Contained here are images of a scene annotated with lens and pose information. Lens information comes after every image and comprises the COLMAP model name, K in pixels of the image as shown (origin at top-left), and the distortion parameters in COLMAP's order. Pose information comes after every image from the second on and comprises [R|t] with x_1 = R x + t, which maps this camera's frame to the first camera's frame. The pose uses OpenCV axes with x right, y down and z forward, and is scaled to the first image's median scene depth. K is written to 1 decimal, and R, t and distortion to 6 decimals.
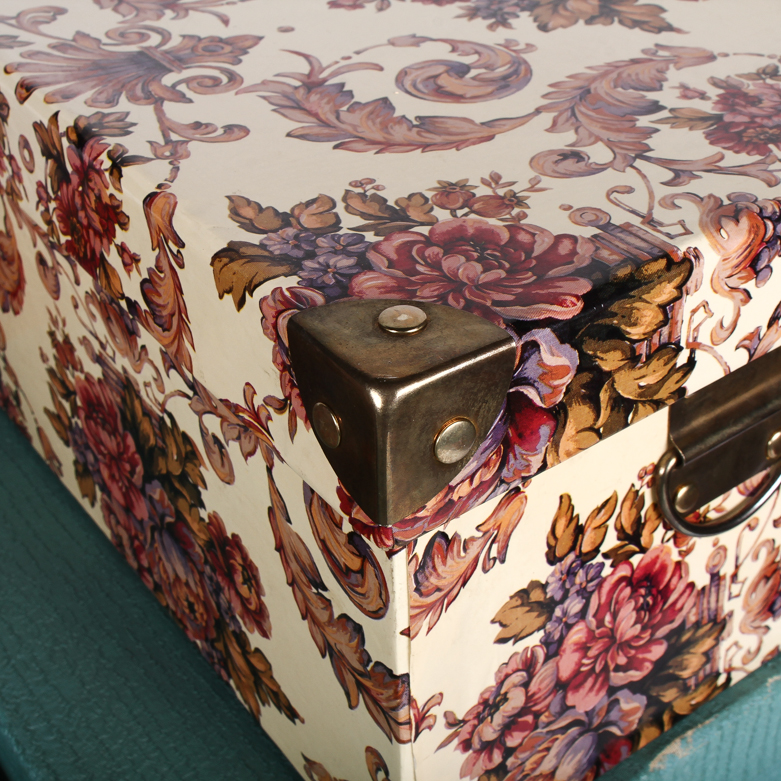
lens RADIAL K [[1354.8, 0, 408.3], [0, 1354.8, 390.7], [0, 0, 1]] dist [-0.080676, 0.044900]
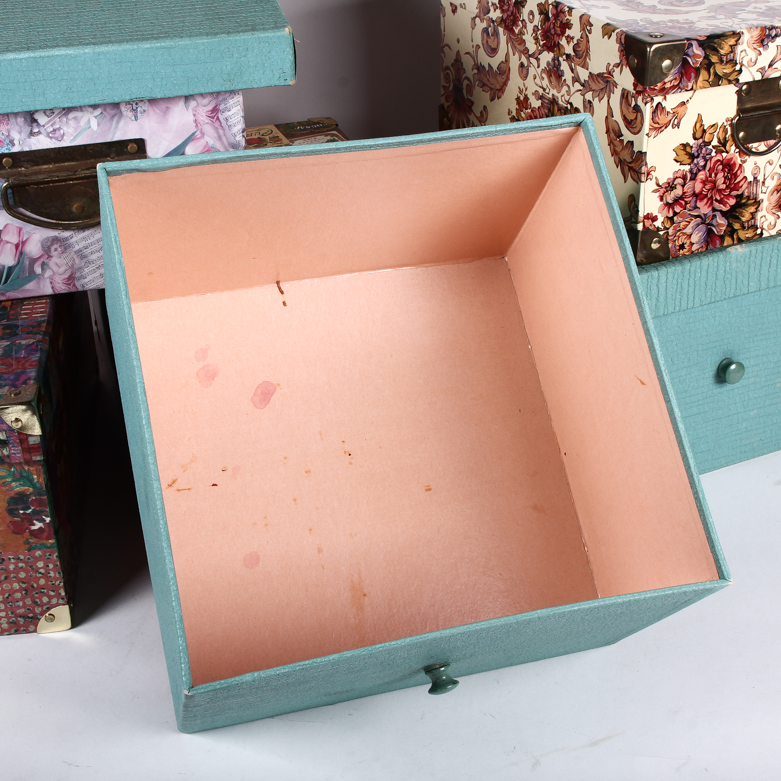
lens RADIAL K [[1354.8, 0, 408.3], [0, 1354.8, 390.7], [0, 0, 1]] dist [-0.080676, 0.044900]
pose [[0.981016, 0.103060, -0.164277, 0.027758], [-0.123009, 0.985571, -0.116272, 1.128475], [0.149924, 0.134272, 0.979538, -2.049572]]
